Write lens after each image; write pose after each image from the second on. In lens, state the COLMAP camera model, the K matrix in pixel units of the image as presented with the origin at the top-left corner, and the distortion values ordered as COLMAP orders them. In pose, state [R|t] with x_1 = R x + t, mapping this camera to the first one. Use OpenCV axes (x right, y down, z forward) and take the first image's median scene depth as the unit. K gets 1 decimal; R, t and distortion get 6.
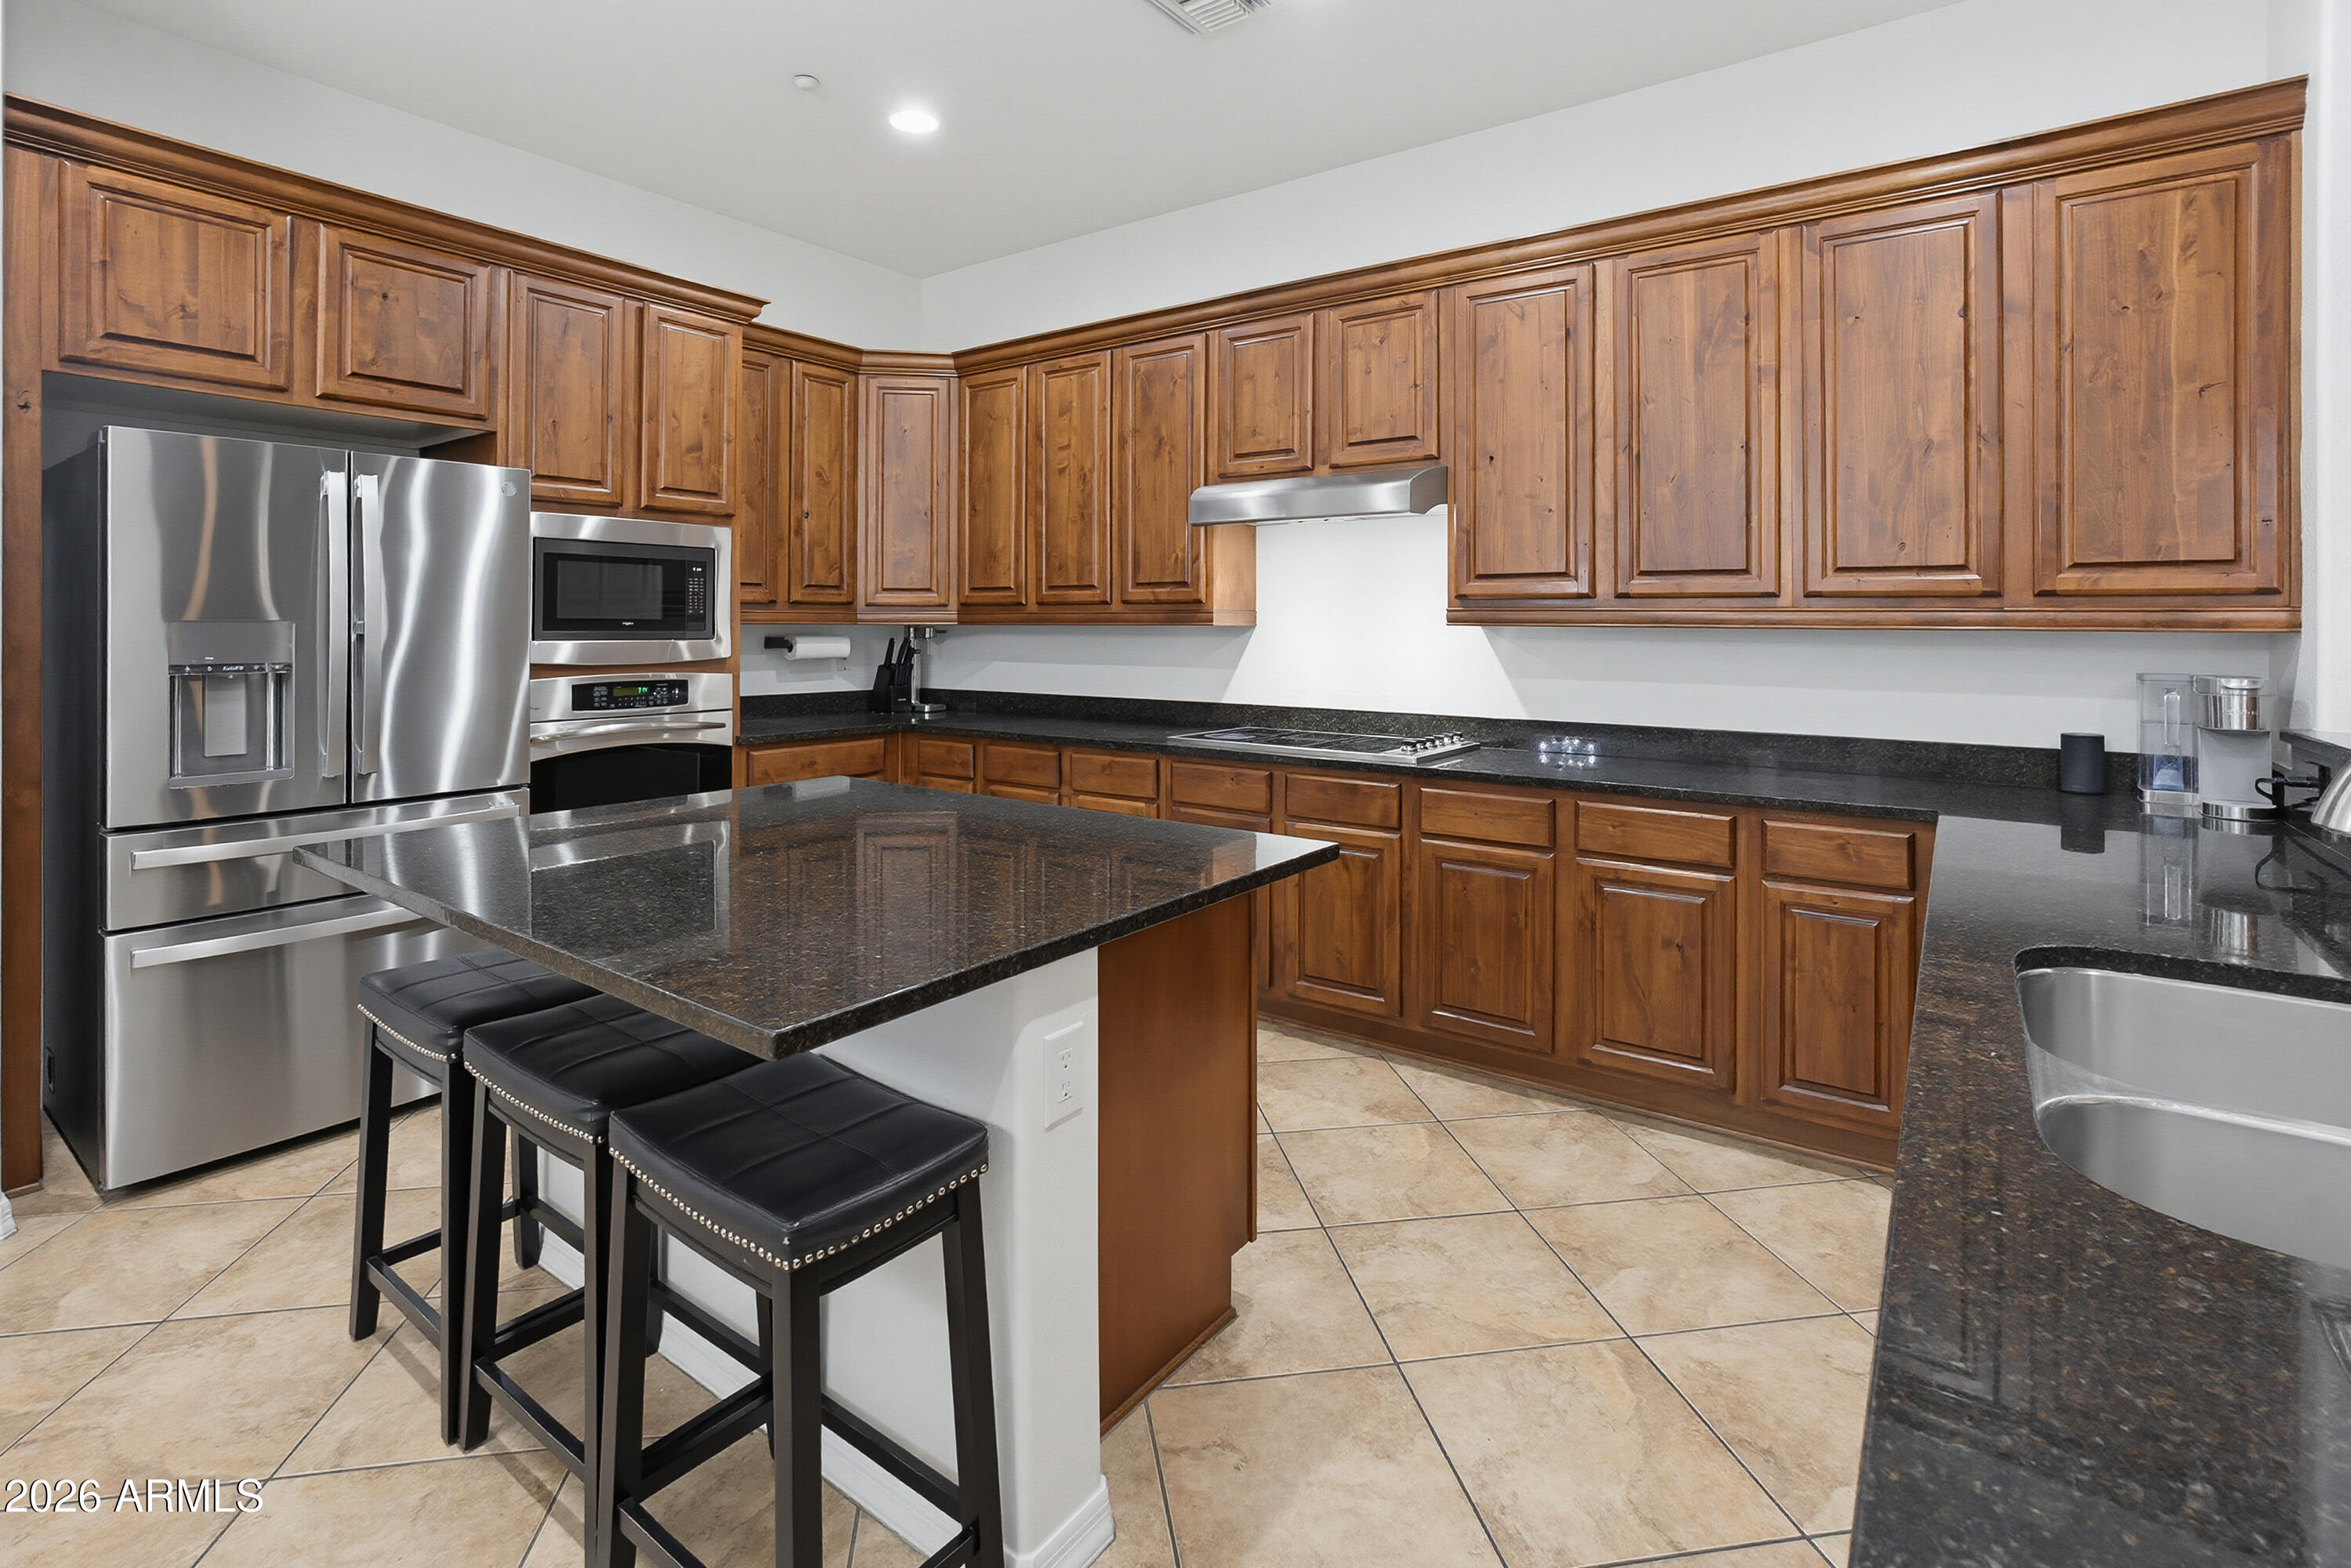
lens RADIAL K [[1088.0, 0, 1161.0], [0, 1088.0, 630.4], [0, 0, 1]] dist [-0.032722, 0.011889]
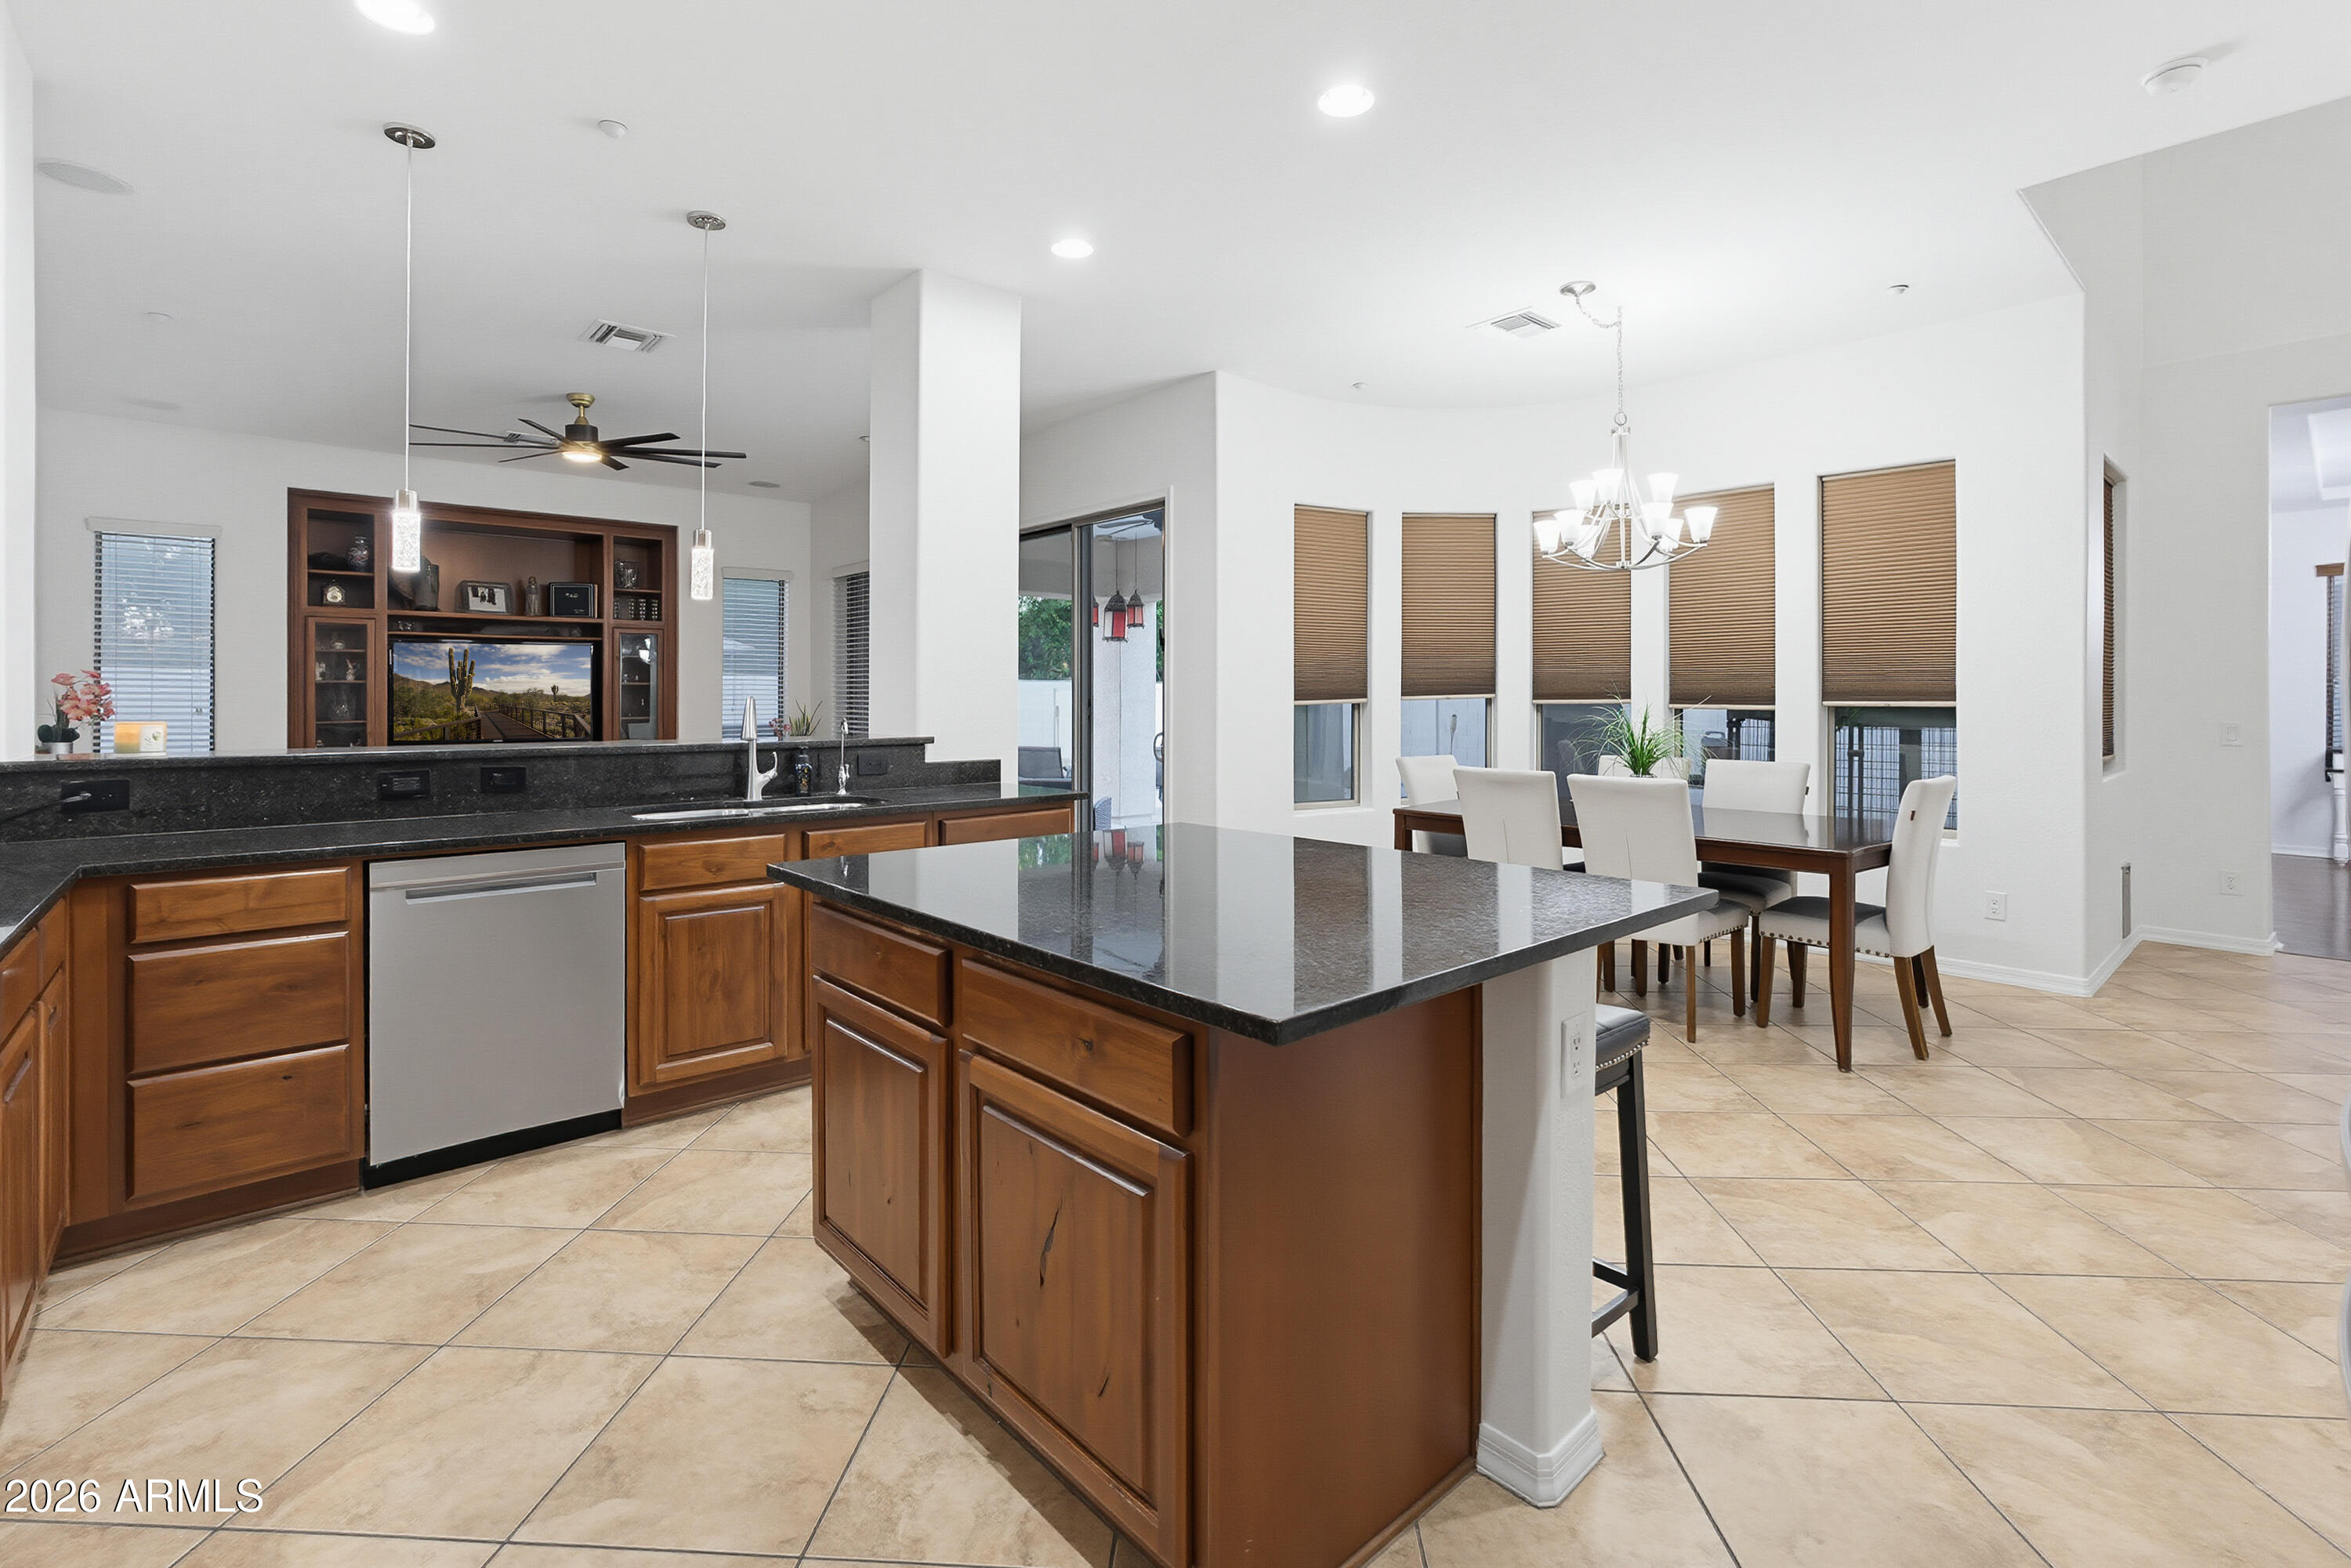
lens RADIAL K [[1088.0, 0, 1163.0], [0, 1088.0, 678.2], [0, 0, 1]] dist [-0.032722, 0.011889]
pose [[-0.976208, 0.001987, 0.216829, -0.311037], [0.000745, 0.999983, -0.005809, 0.005094], [-0.216837, -0.005509, -0.976192, 1.270951]]
